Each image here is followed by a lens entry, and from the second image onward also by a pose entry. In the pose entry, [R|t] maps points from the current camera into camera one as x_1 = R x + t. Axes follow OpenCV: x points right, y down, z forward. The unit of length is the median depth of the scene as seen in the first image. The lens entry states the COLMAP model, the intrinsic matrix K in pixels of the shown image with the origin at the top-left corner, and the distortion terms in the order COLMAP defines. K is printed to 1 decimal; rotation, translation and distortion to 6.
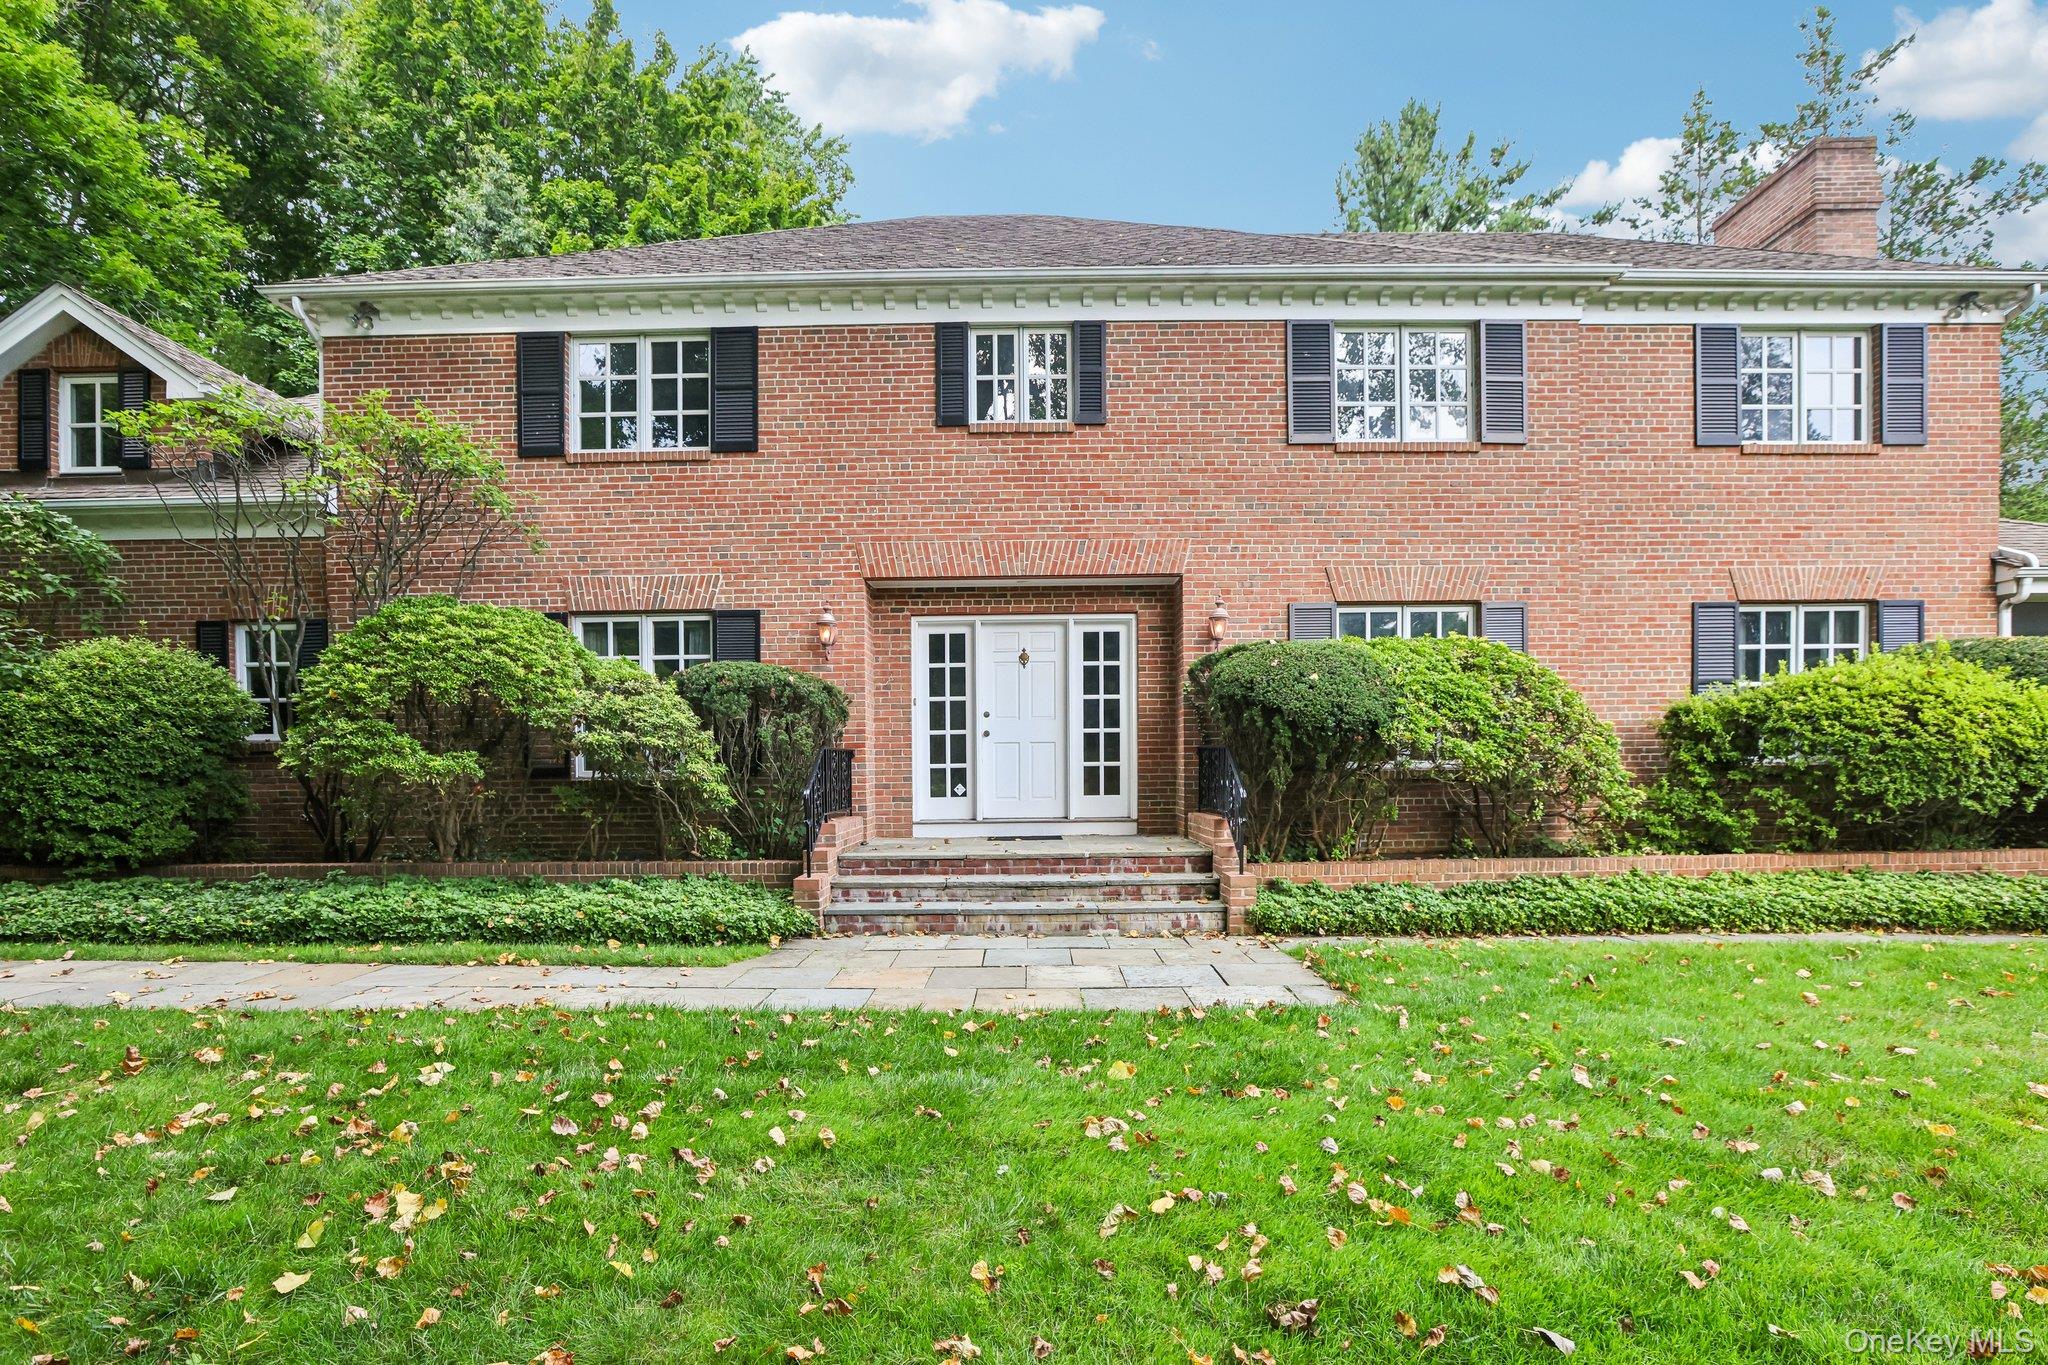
lens RADIAL K [[947.1, 0, 1024.0], [0, 947.1, 682.5], [0, 0, 1]] dist [-0.043594, 0.014777]
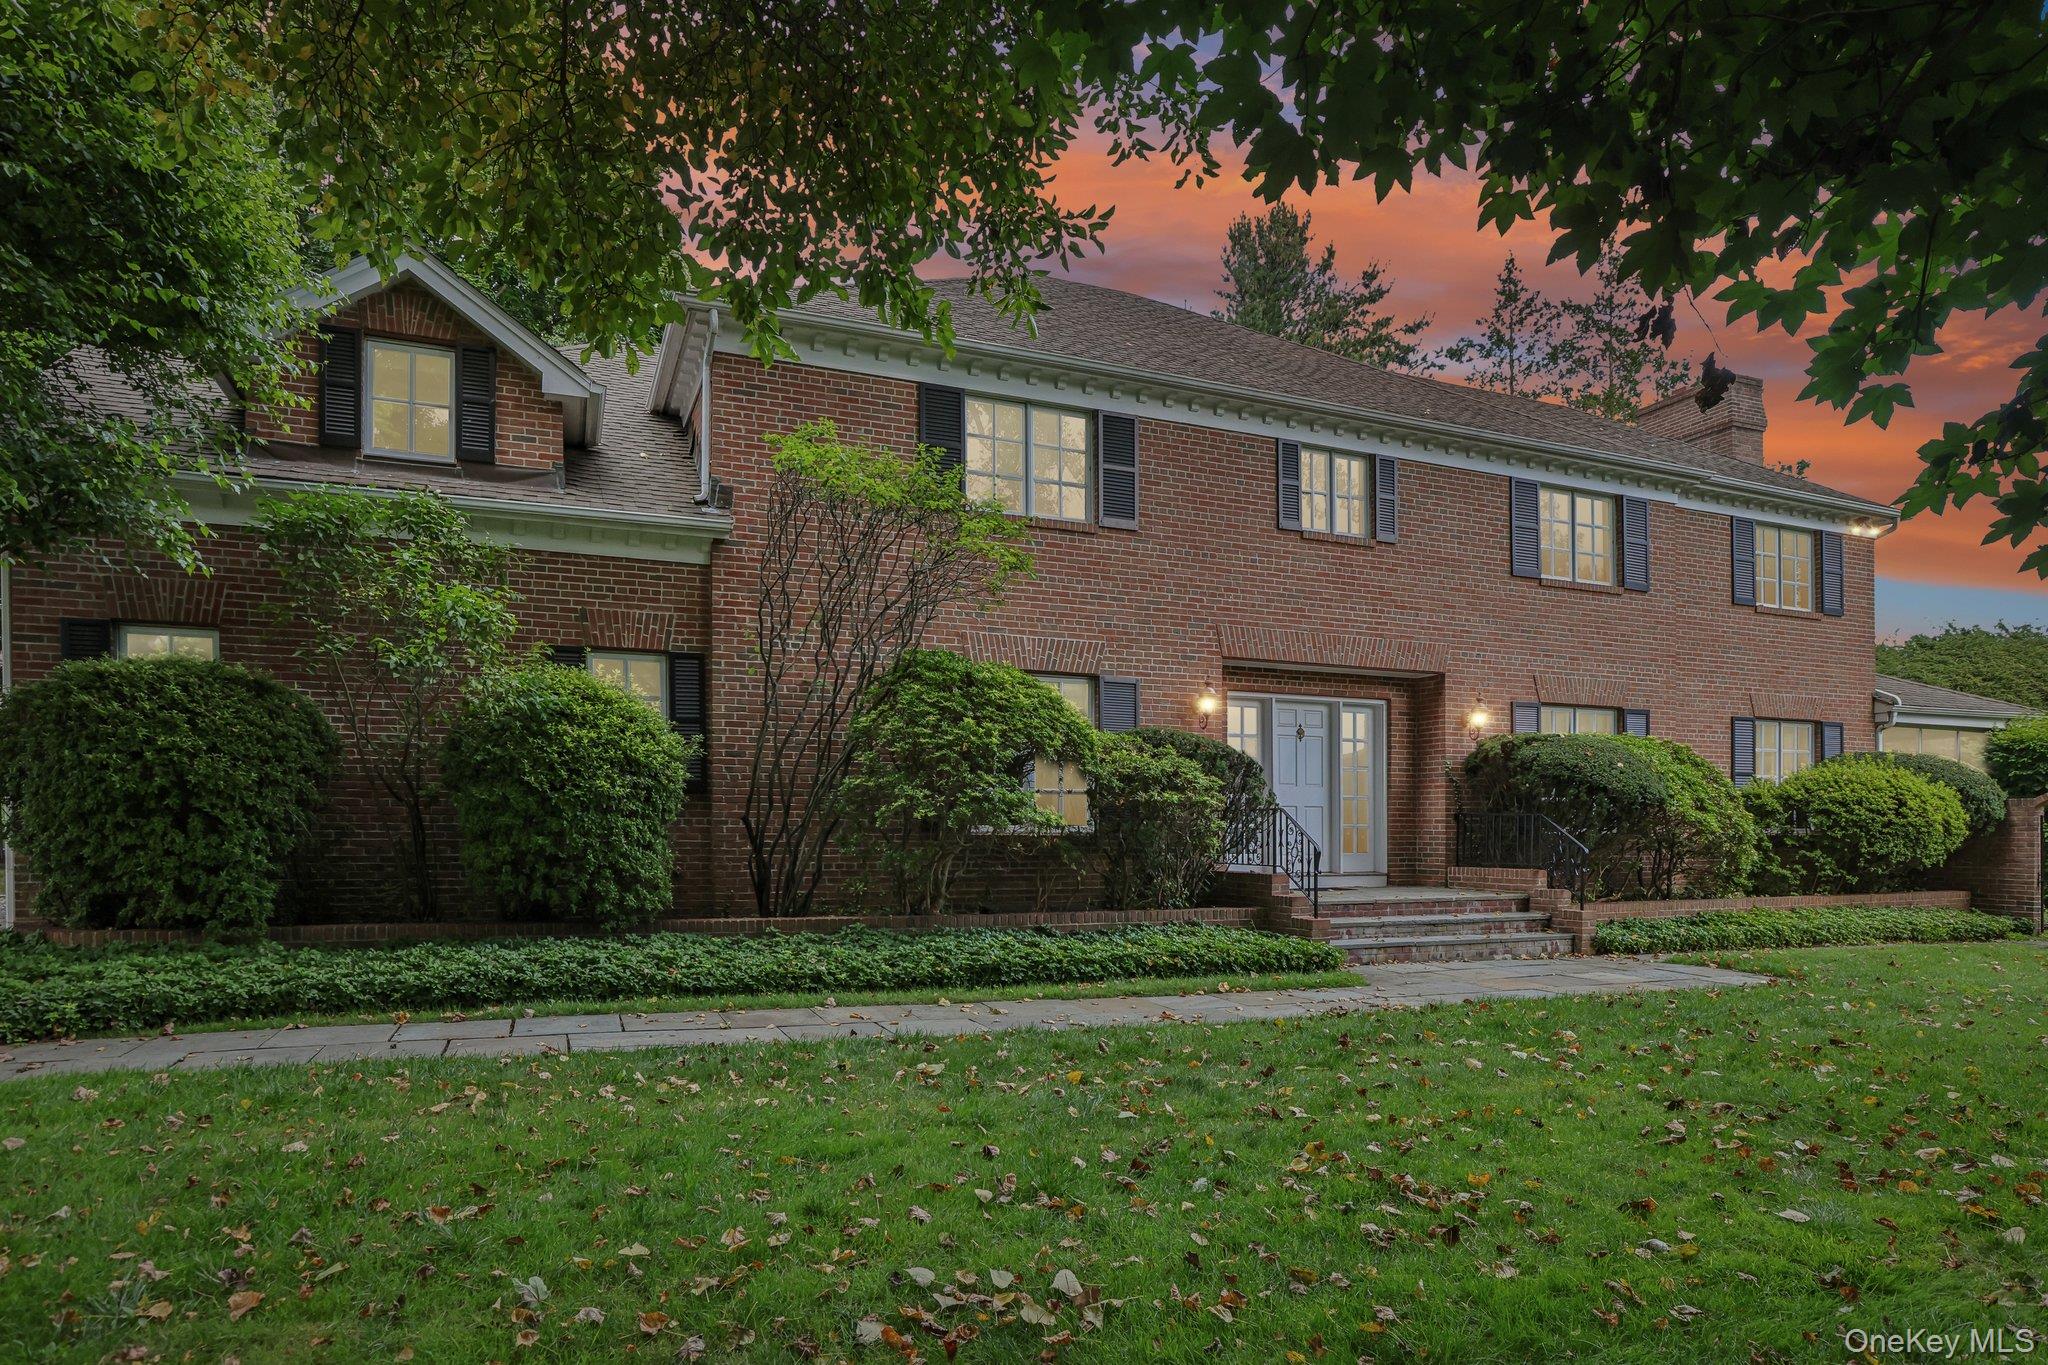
lens RADIAL K [[1048.2, 0, 1021.4], [0, 1048.2, 717.3], [0, 0, 1]] dist [-0.062076, 0.042474]
pose [[0.937310, 0.053499, 0.344367, -0.818170], [-0.046153, 0.998499, -0.029500, 0.008986], [-0.345428, 0.011757, 0.938372, -0.075410]]
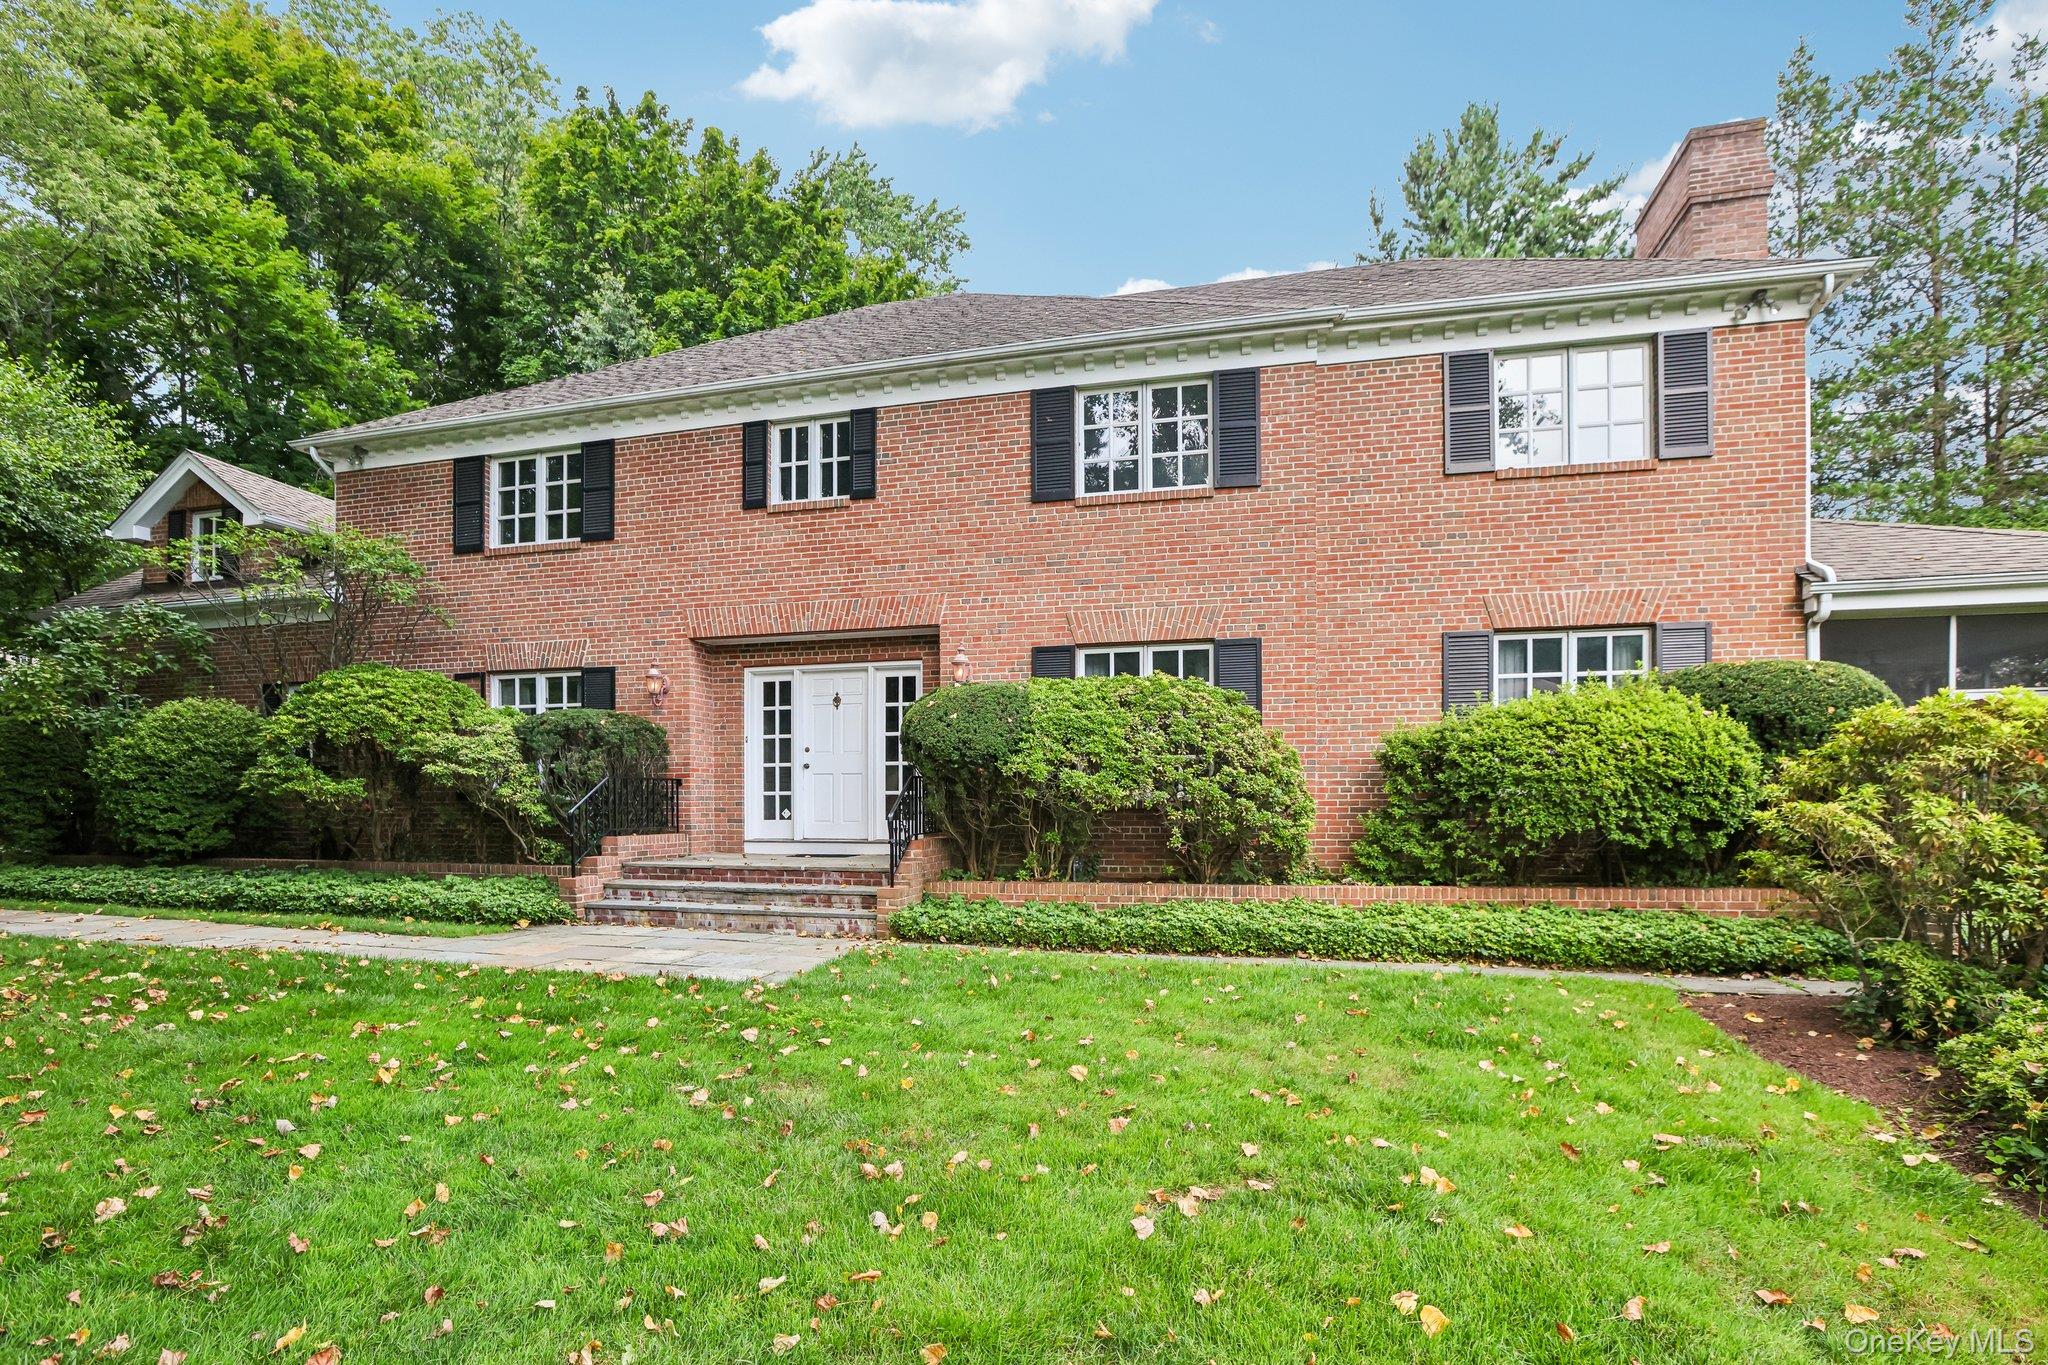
lens RADIAL K [[944.0, 0, 1026.8], [0, 944.0, 702.0], [0, 0, 1]] dist [-0.057792, 0.022597]
pose [[0.972764, -0.017012, -0.231173, 0.528552], [0.013930, 0.999791, -0.014957, -0.003623], [0.231379, 0.011329, 0.972798, -0.071361]]
